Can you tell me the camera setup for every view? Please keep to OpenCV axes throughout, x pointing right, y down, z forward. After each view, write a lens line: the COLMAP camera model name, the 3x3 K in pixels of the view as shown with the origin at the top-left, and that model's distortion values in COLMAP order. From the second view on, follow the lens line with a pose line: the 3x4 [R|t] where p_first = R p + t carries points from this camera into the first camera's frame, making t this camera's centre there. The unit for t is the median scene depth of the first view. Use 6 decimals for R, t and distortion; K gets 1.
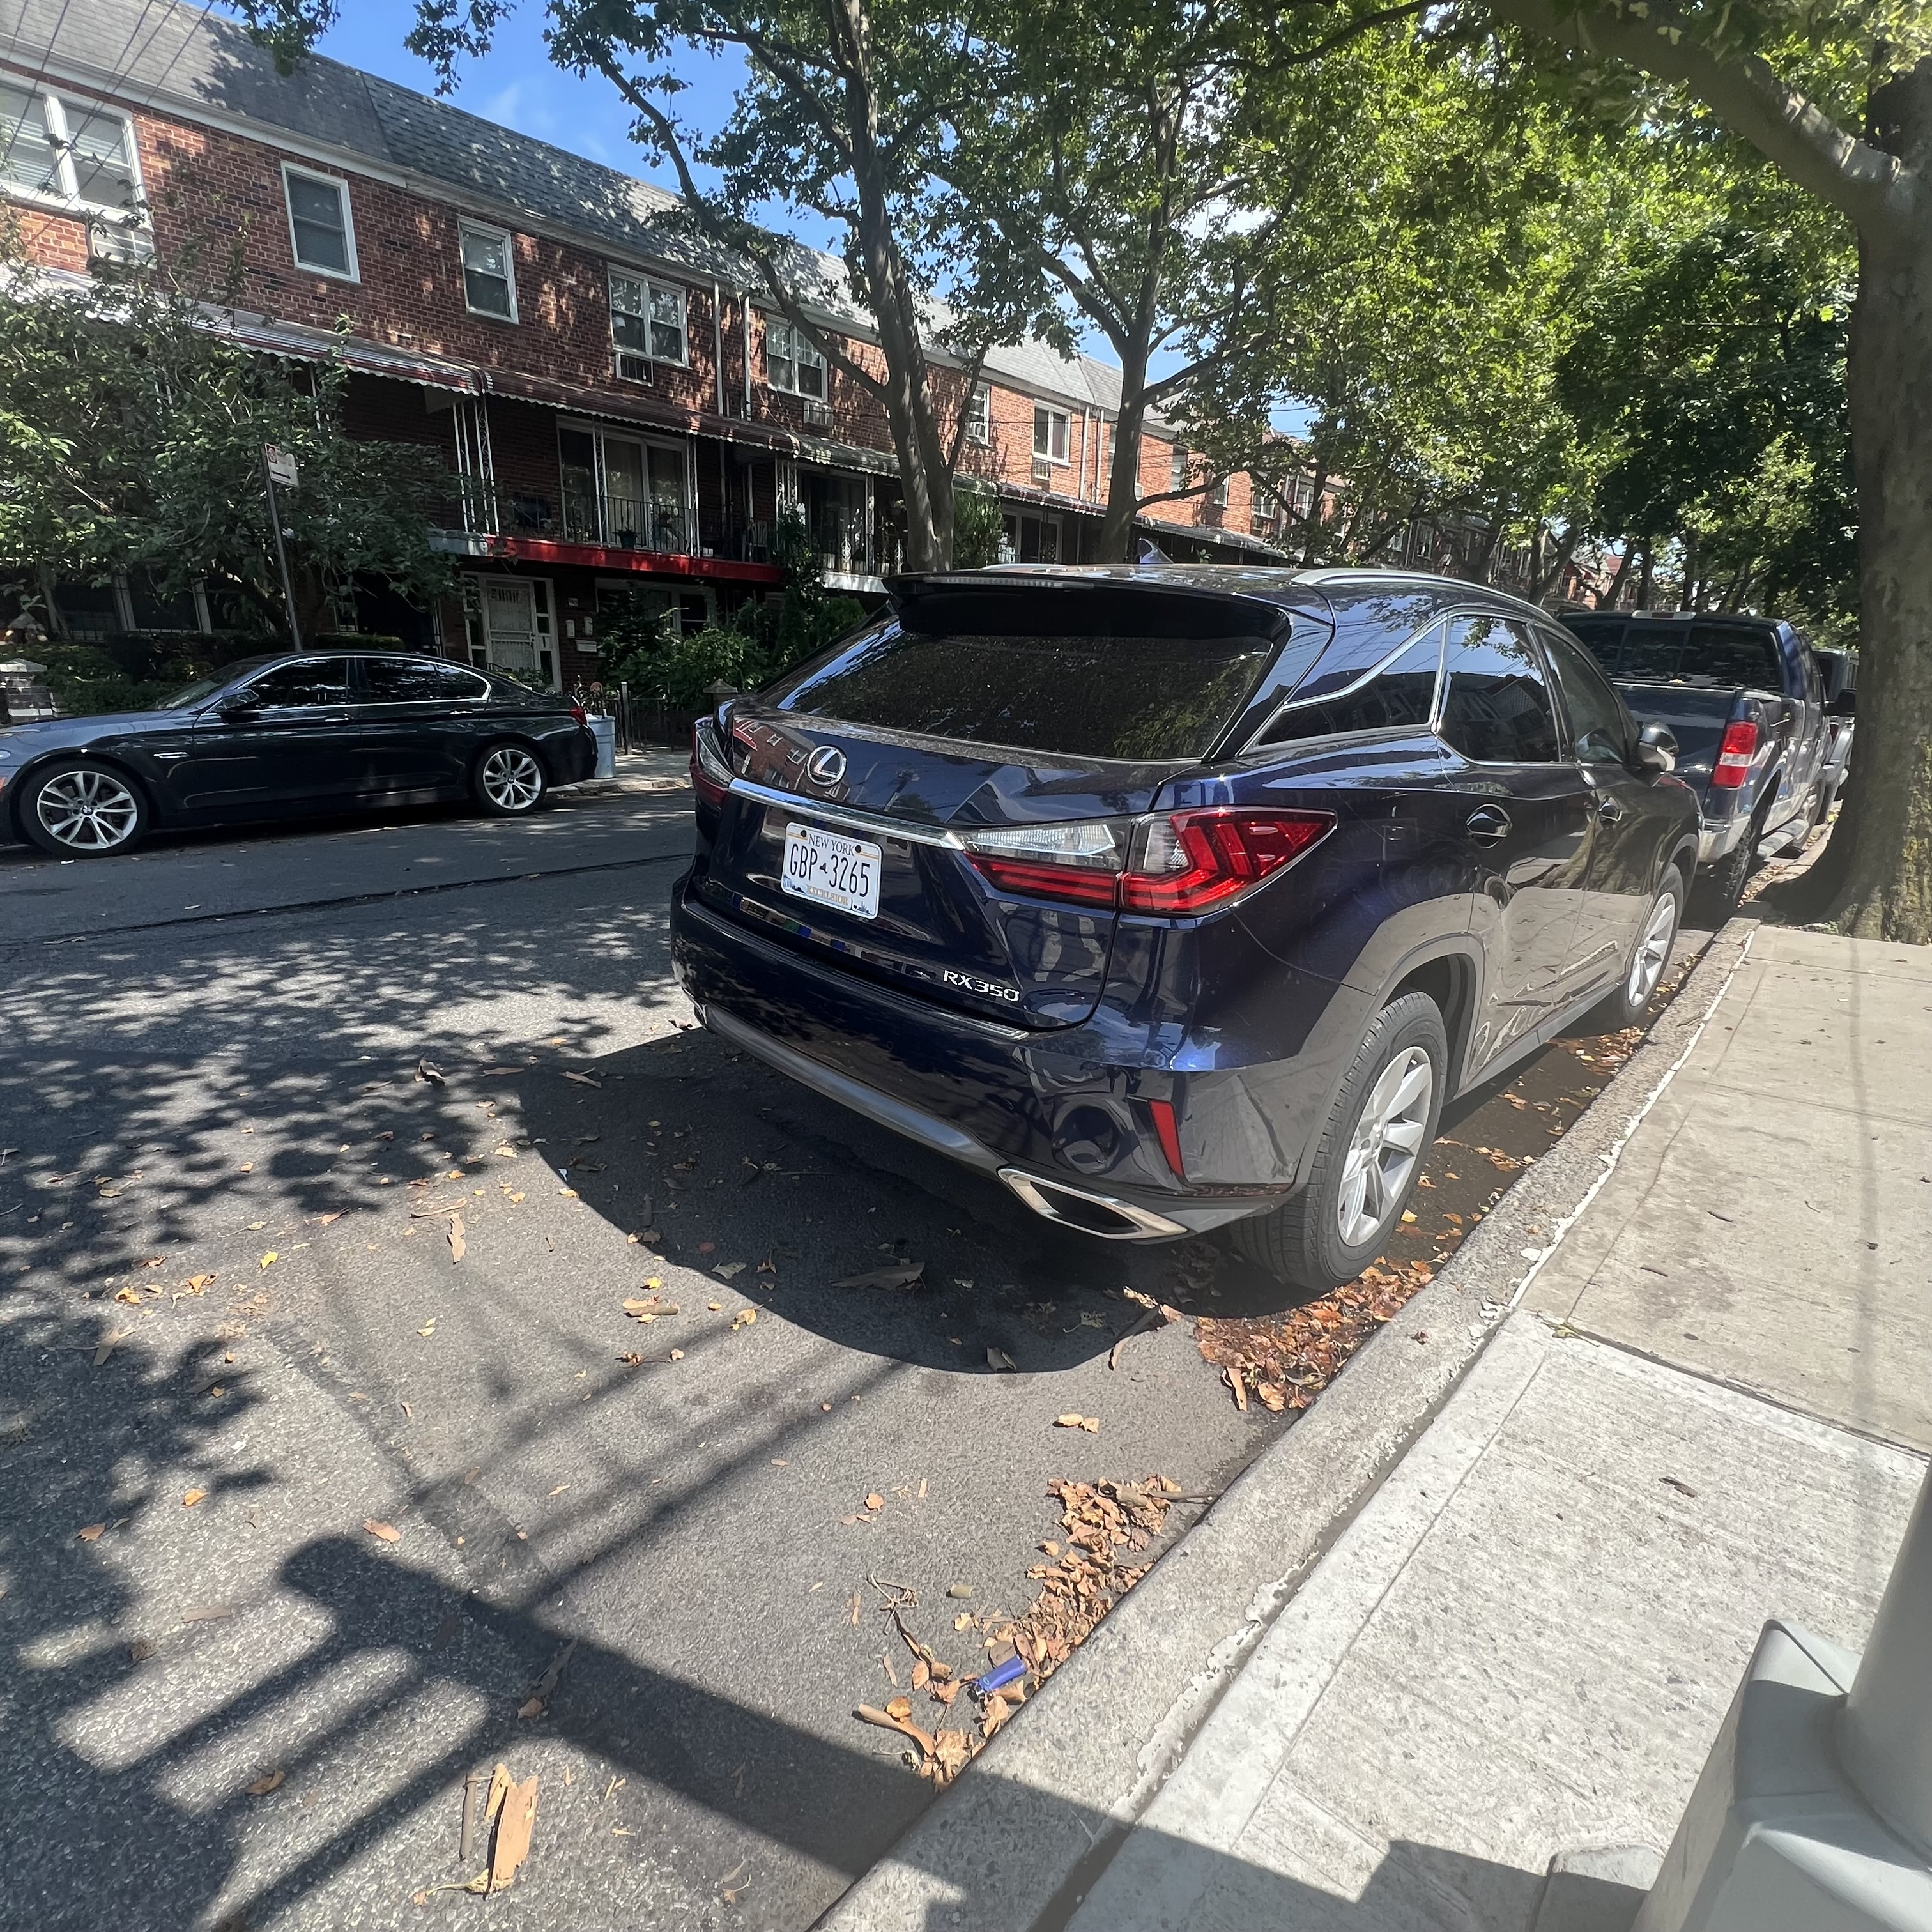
lens RADIAL K [[992.1, 0, 955.3], [0, 992.1, 967.6], [0, 0, 1]] dist [-0.001774, 0.000746]
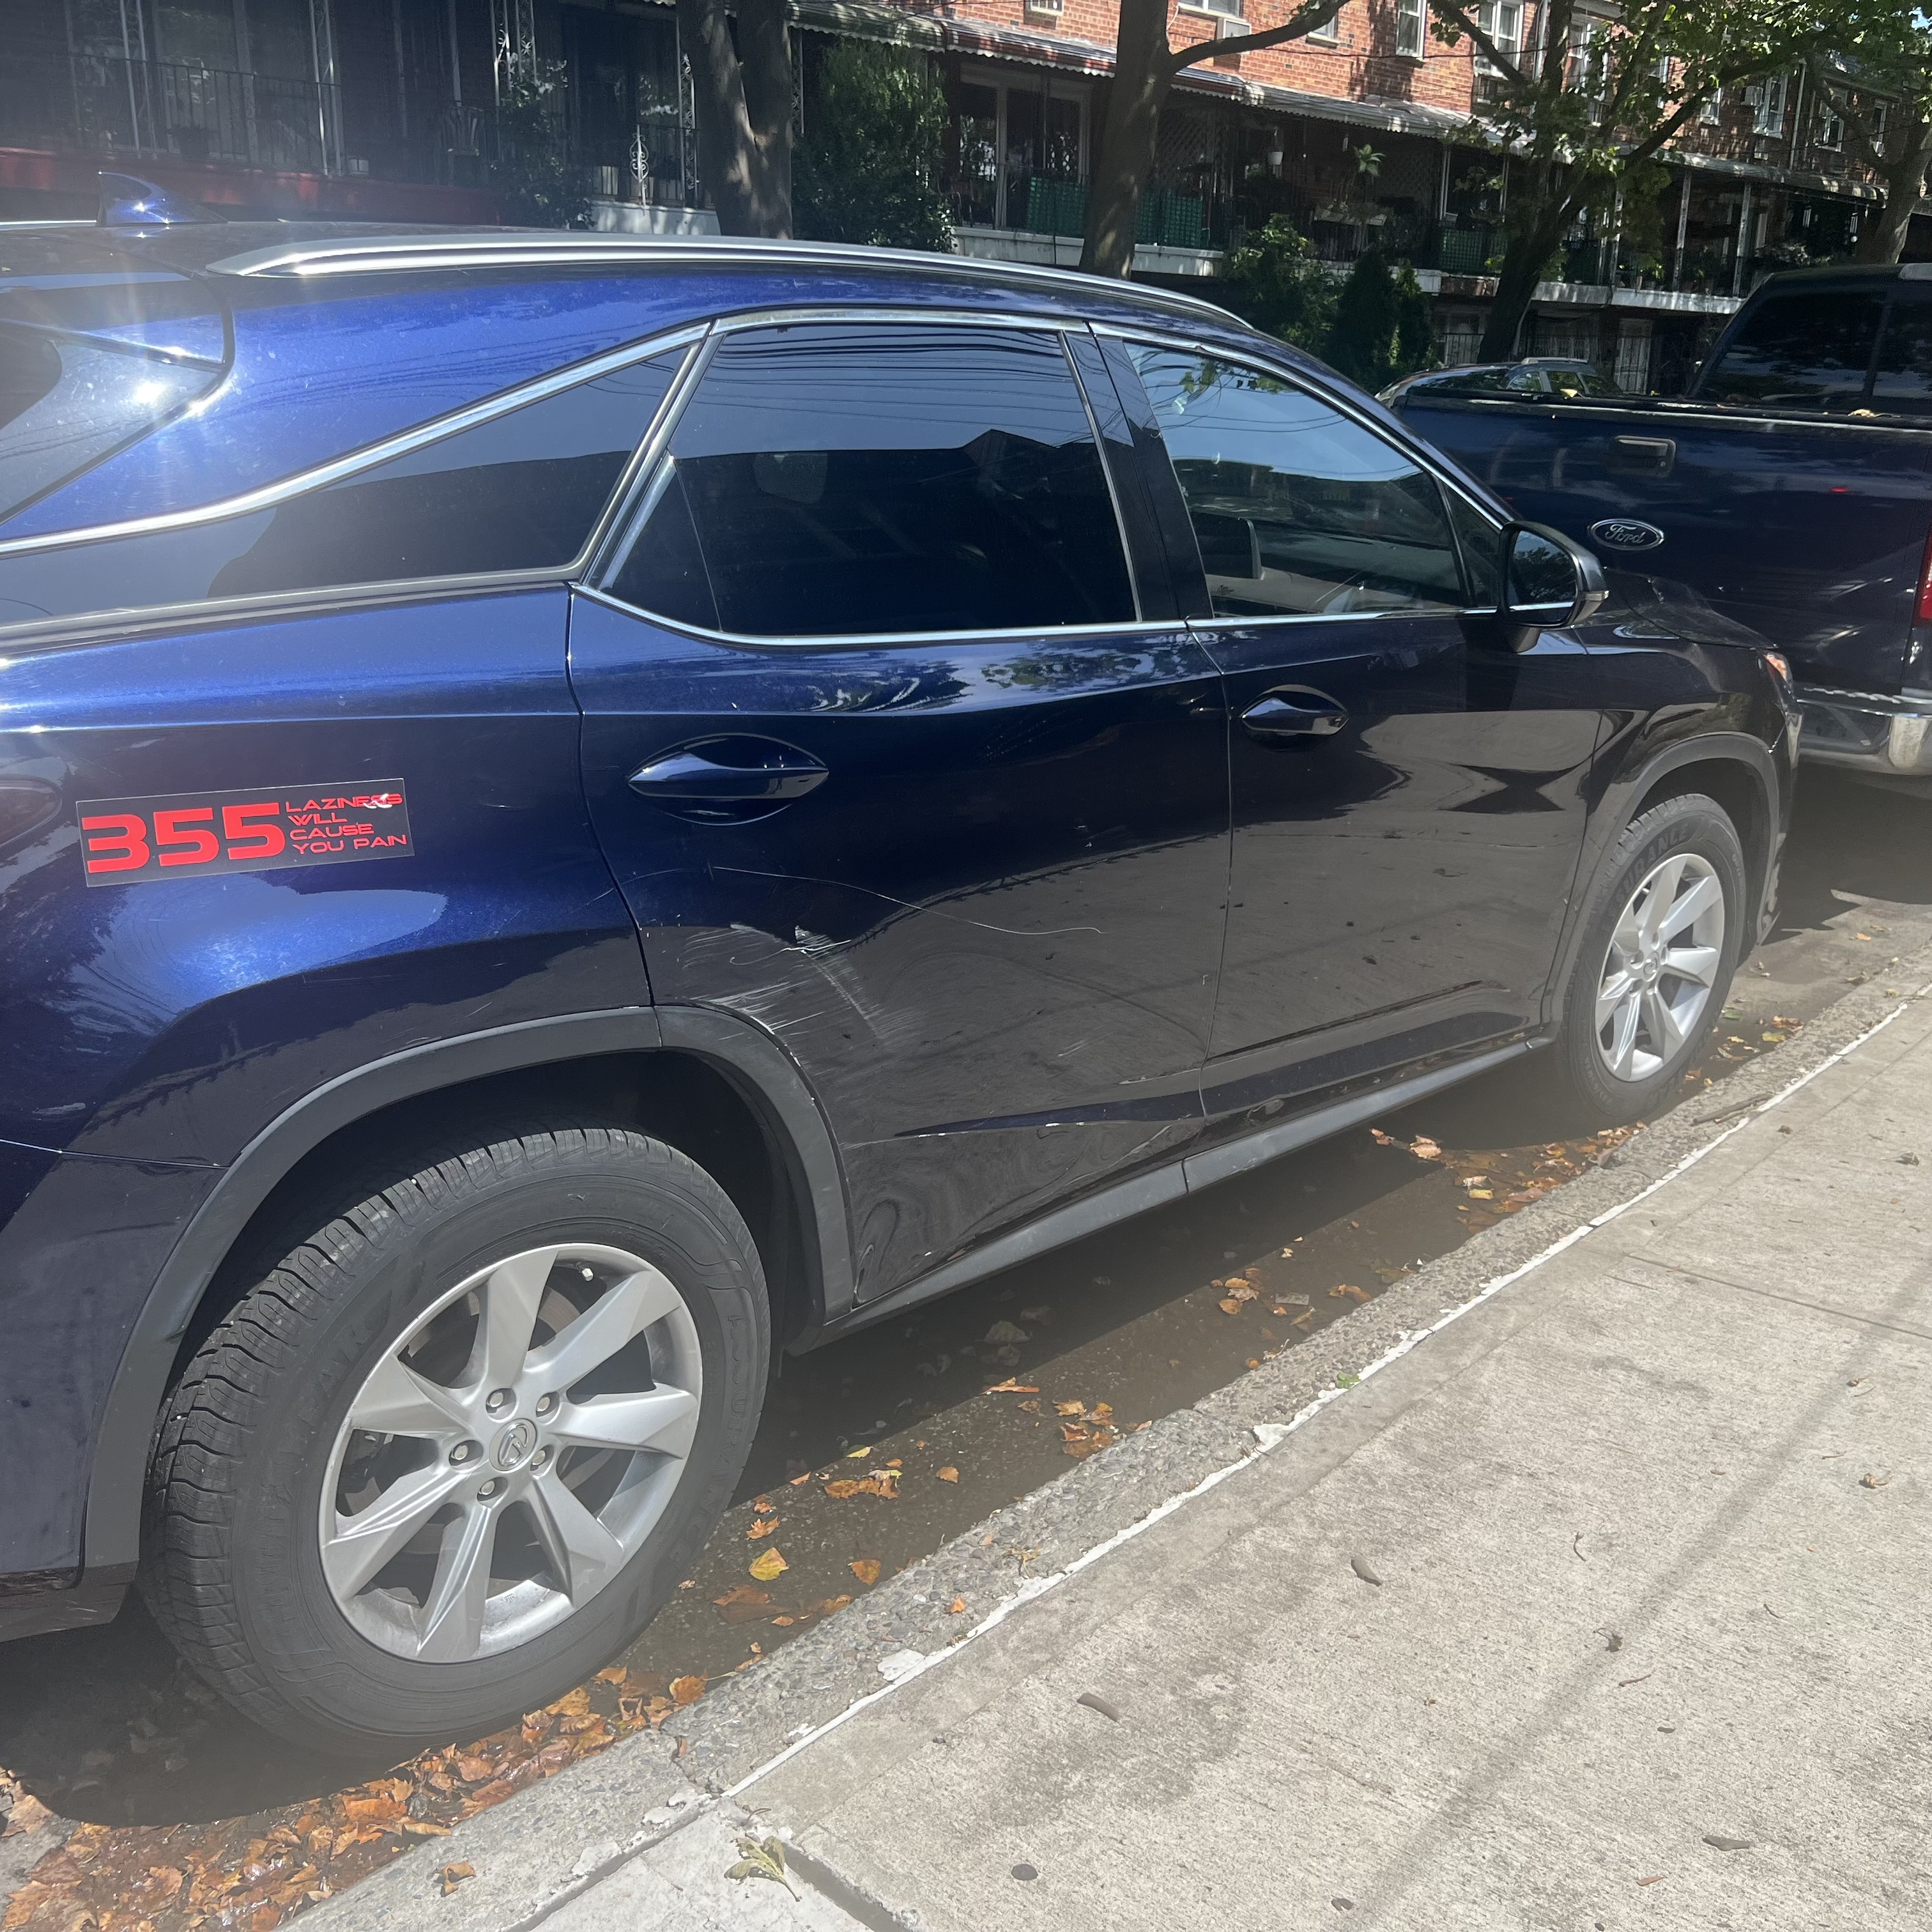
lens RADIAL K [[1867.1, 0, 966.0], [0, 1867.1, 966.0], [0, 0, 1]] dist [0.026204, -0.019203]
pose [[0.999846, -0.011109, -0.013550, 0.114502], [0.011270, 0.999866, 0.011883, -0.010615], [0.013416, -0.012034, 0.999838, 0.018156]]
